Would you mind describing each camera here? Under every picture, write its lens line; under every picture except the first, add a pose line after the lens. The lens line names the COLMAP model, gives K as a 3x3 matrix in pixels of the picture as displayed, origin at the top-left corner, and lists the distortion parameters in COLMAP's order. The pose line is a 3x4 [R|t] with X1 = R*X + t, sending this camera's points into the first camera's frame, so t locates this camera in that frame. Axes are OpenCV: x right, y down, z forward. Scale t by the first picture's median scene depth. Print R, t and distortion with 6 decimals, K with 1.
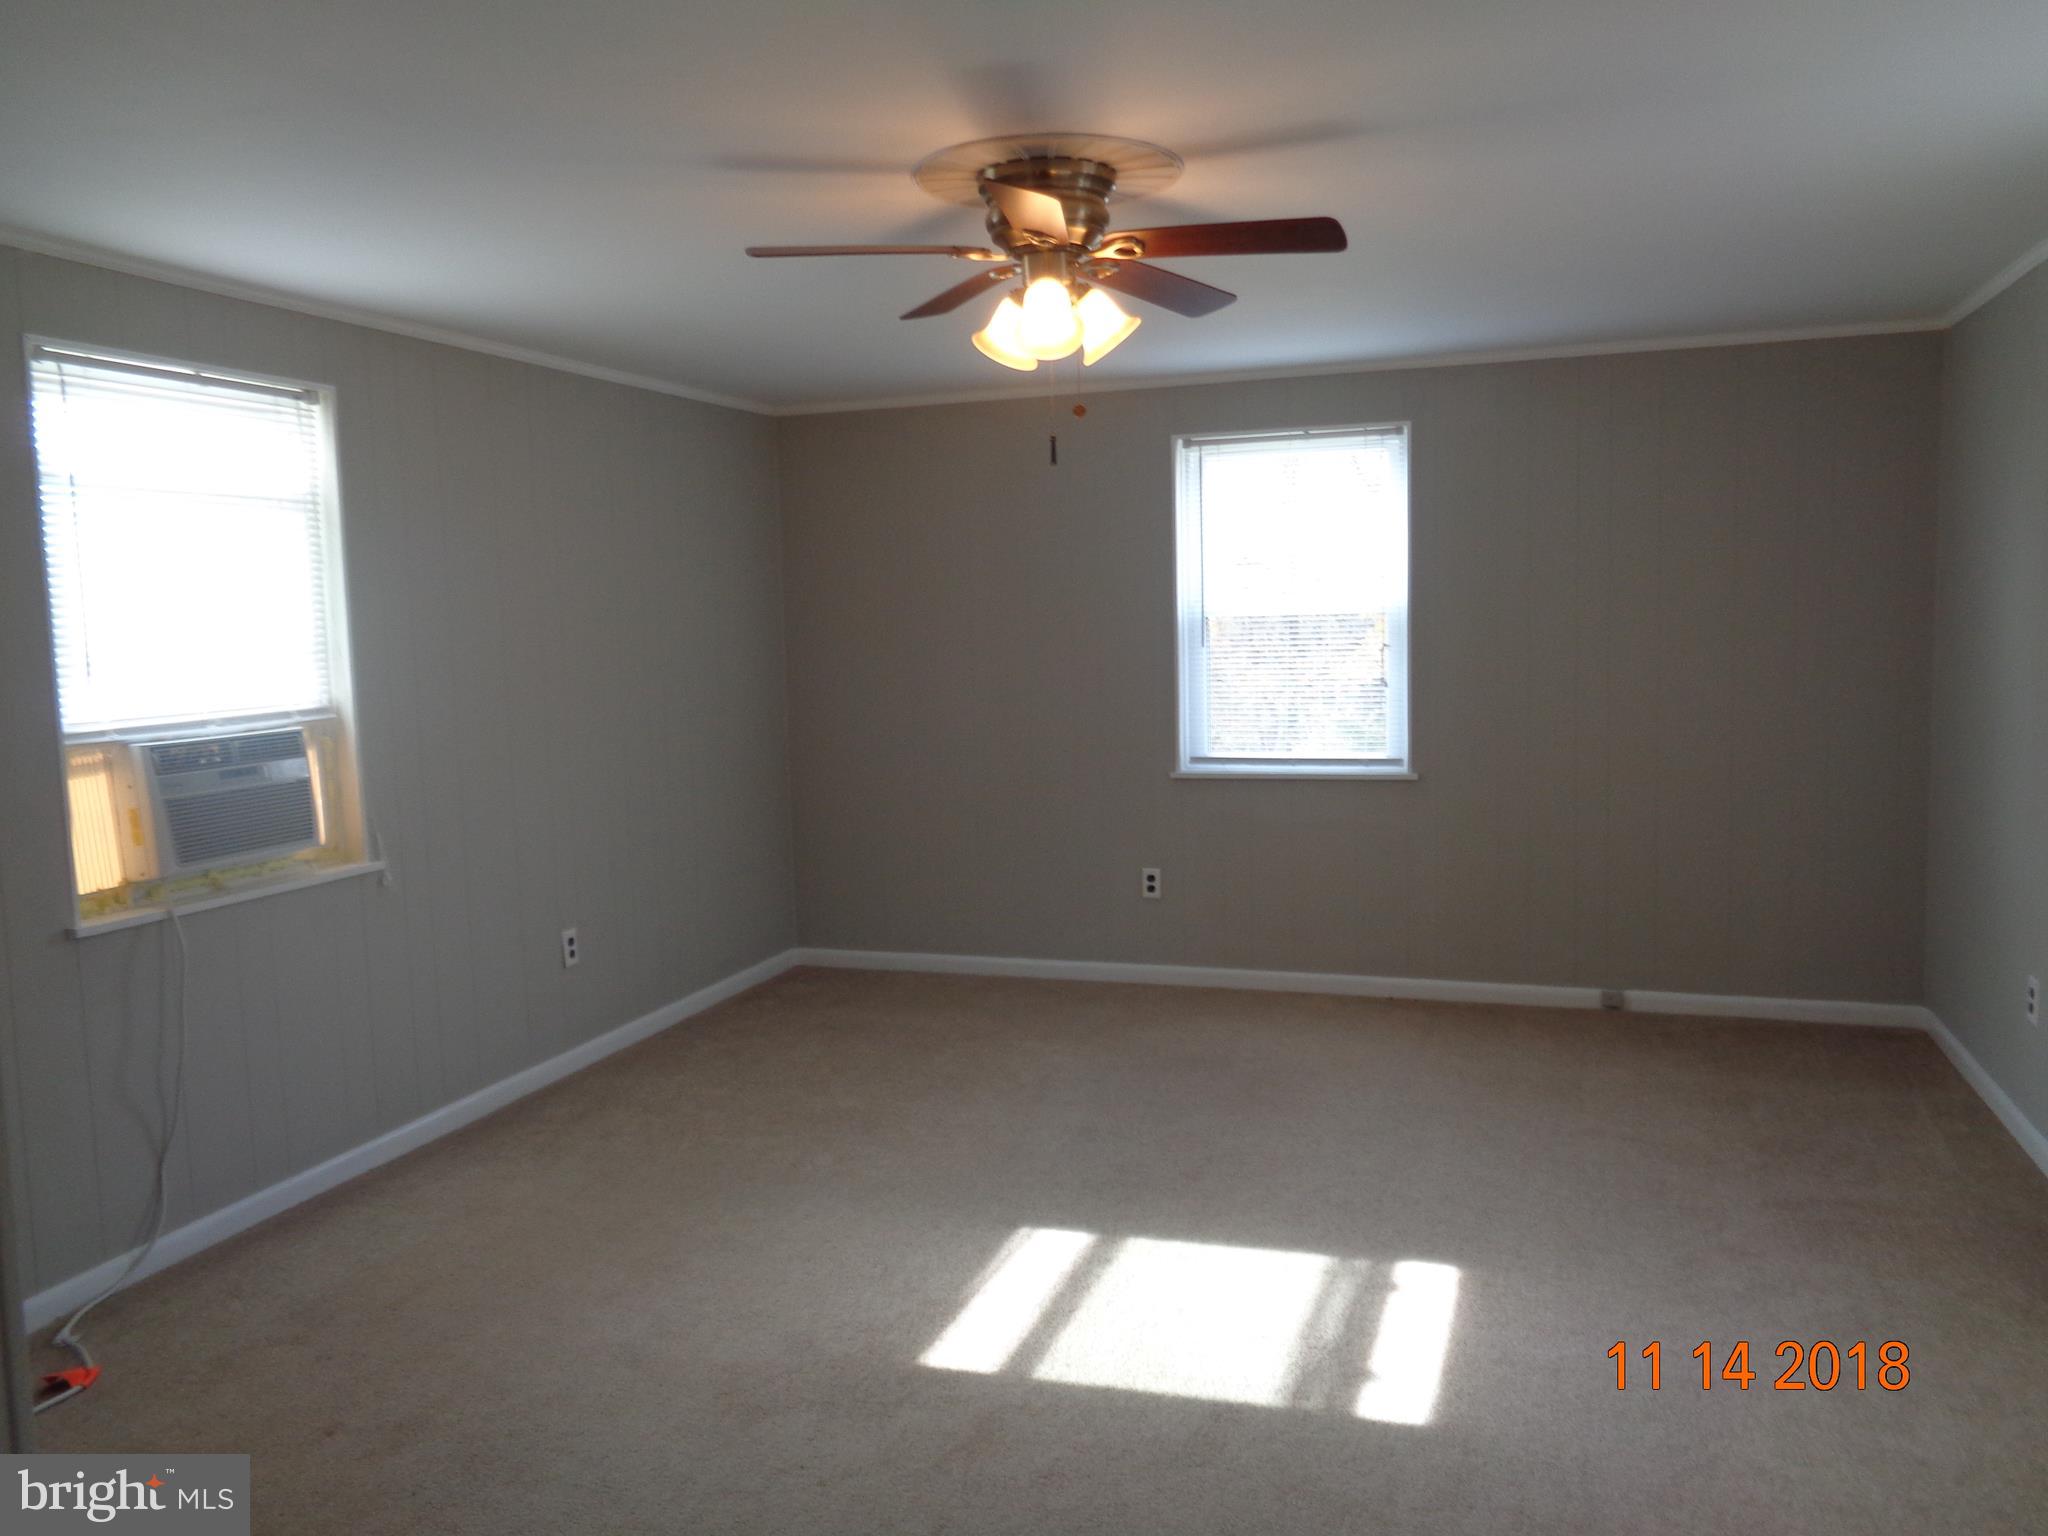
lens RADIAL K [[1612.3, 0, 1026.9], [0, 1612.3, 791.0], [0, 0, 1]] dist [0.000557, 0.002770]
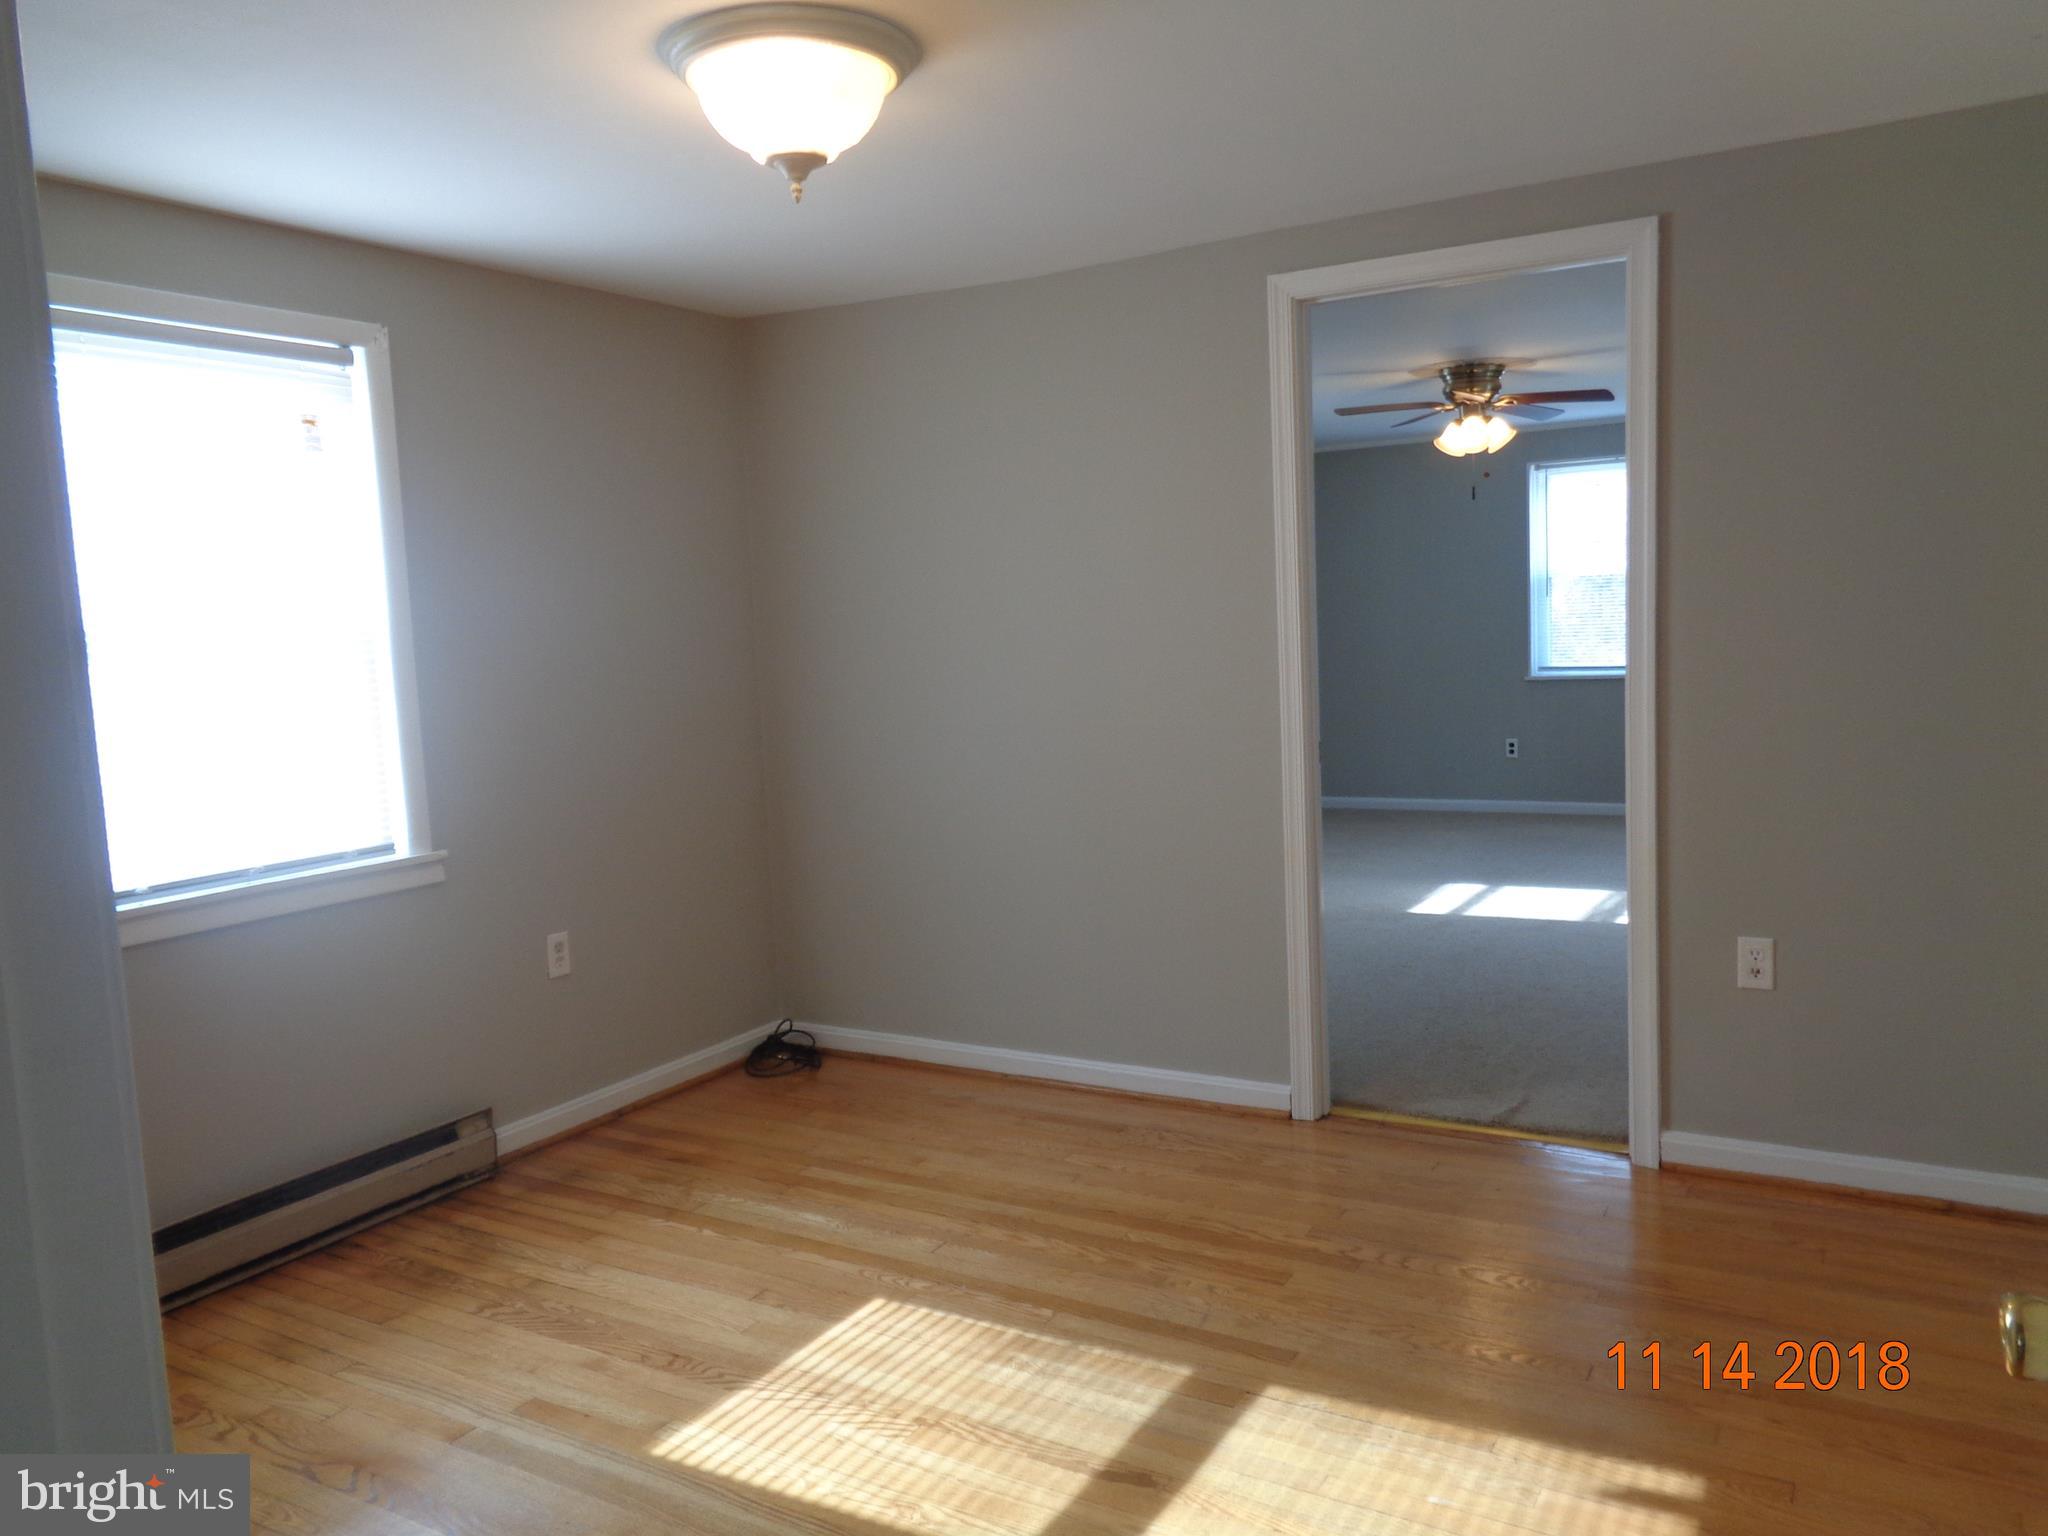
lens RADIAL K [[1522.3, 0, 1020.6], [0, 1522.3, 767.1], [0, 0, 1]] dist [-0.002934, 0.006967]
pose [[0.974536, 0.005054, -0.224176, -0.107797], [-0.004608, 0.999986, 0.002509, 0.143041], [0.224185, -0.001412, 0.974545, -1.045793]]
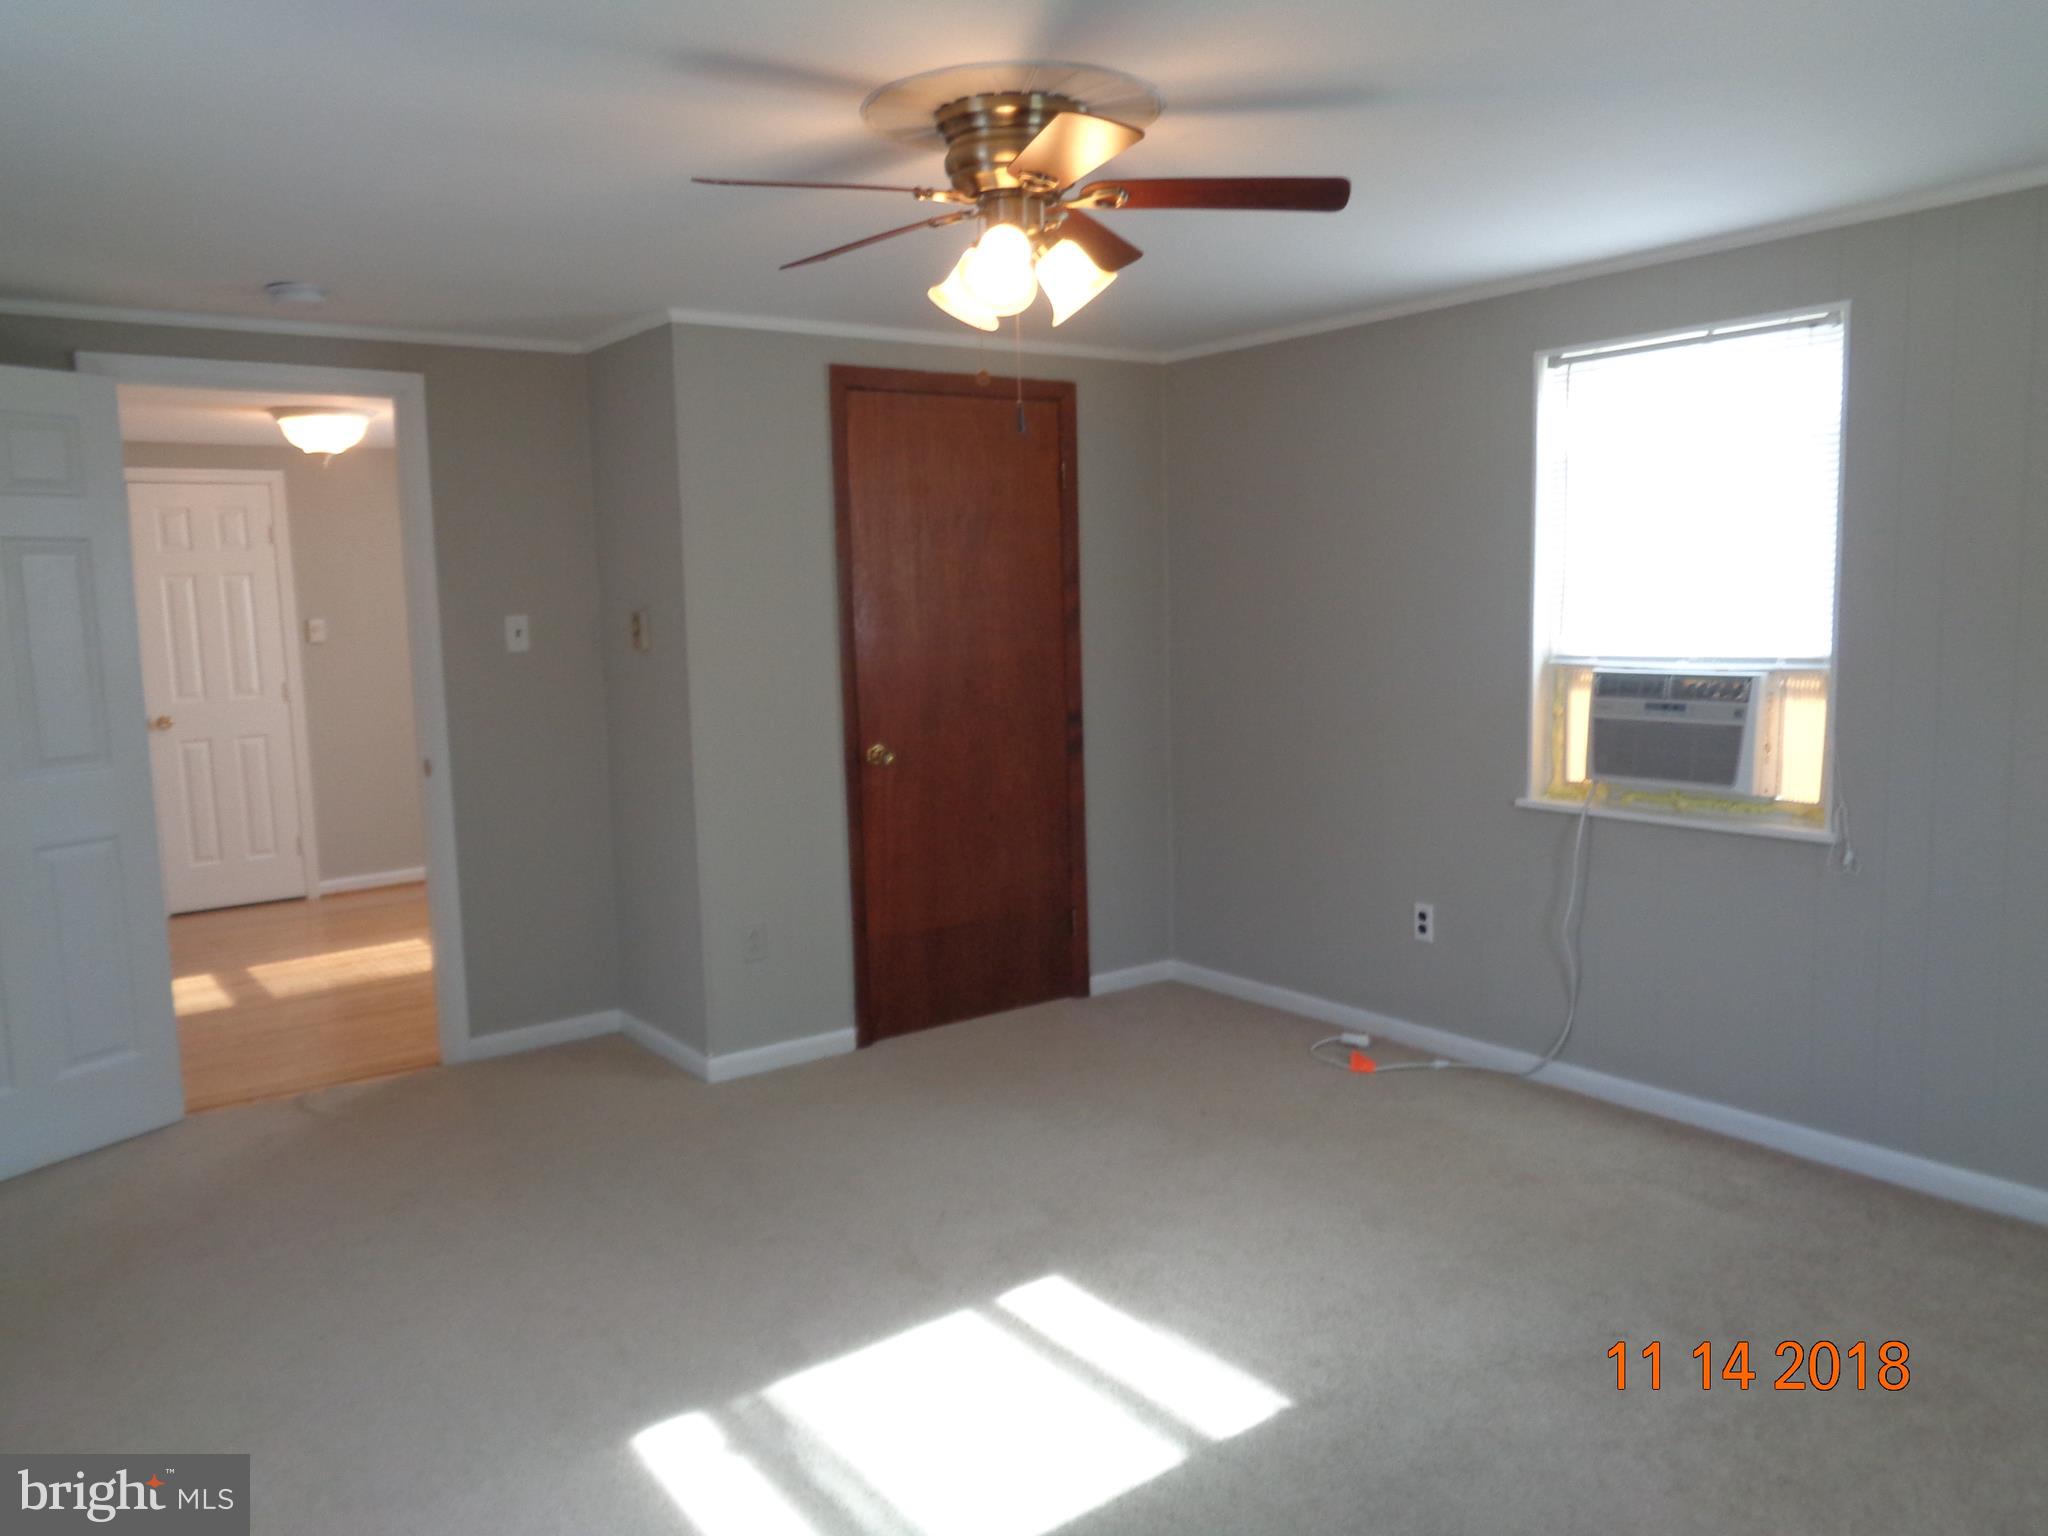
lens RADIAL K [[1547.8, 0, 1024.9], [0, 1547.8, 773.8], [0, 0, 1]] dist [-0.002677, -0.000328]
pose [[-0.578774, 0.139345, -0.803495, 0.672850], [-0.051197, 0.977141, 0.206337, -0.177866], [0.813880, 0.160559, -0.558409, 1.373078]]
